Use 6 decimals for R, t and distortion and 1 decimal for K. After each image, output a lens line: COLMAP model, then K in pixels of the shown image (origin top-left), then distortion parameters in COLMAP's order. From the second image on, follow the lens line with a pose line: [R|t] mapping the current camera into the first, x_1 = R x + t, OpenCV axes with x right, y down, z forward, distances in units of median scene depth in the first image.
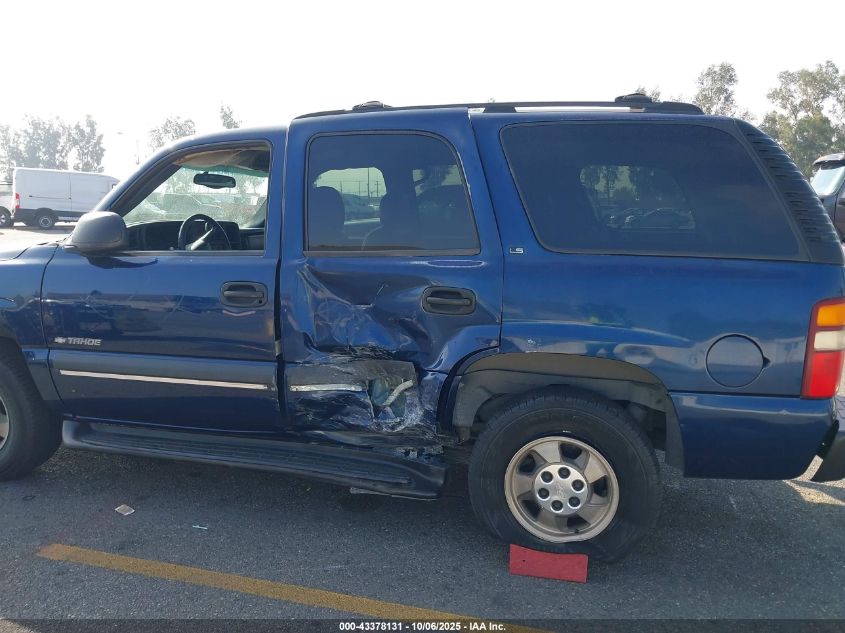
lens RADIAL K [[649.3, 0, 422.5], [0, 649.3, 316.5], [0, 0, 1]] dist [0.033173, -0.028822]
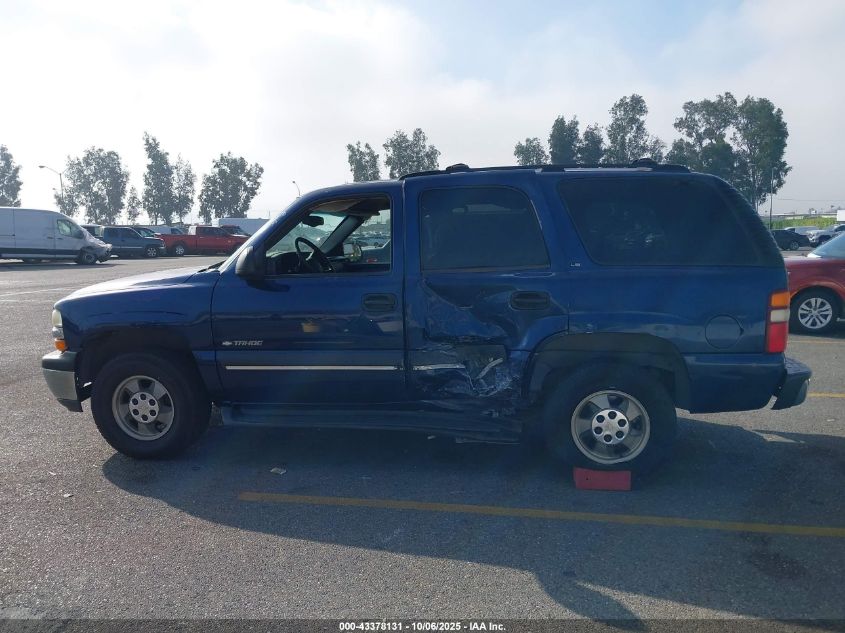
lens RADIAL K [[649.3, 0, 422.5], [0, 649.3, 316.5], [0, 0, 1]] dist [0.033173, -0.028822]
pose [[0.994145, -0.034463, 0.102411, -0.329038], [0.038701, 0.998462, -0.039685, 0.056414], [-0.100886, 0.043416, 0.993950, -0.398779]]
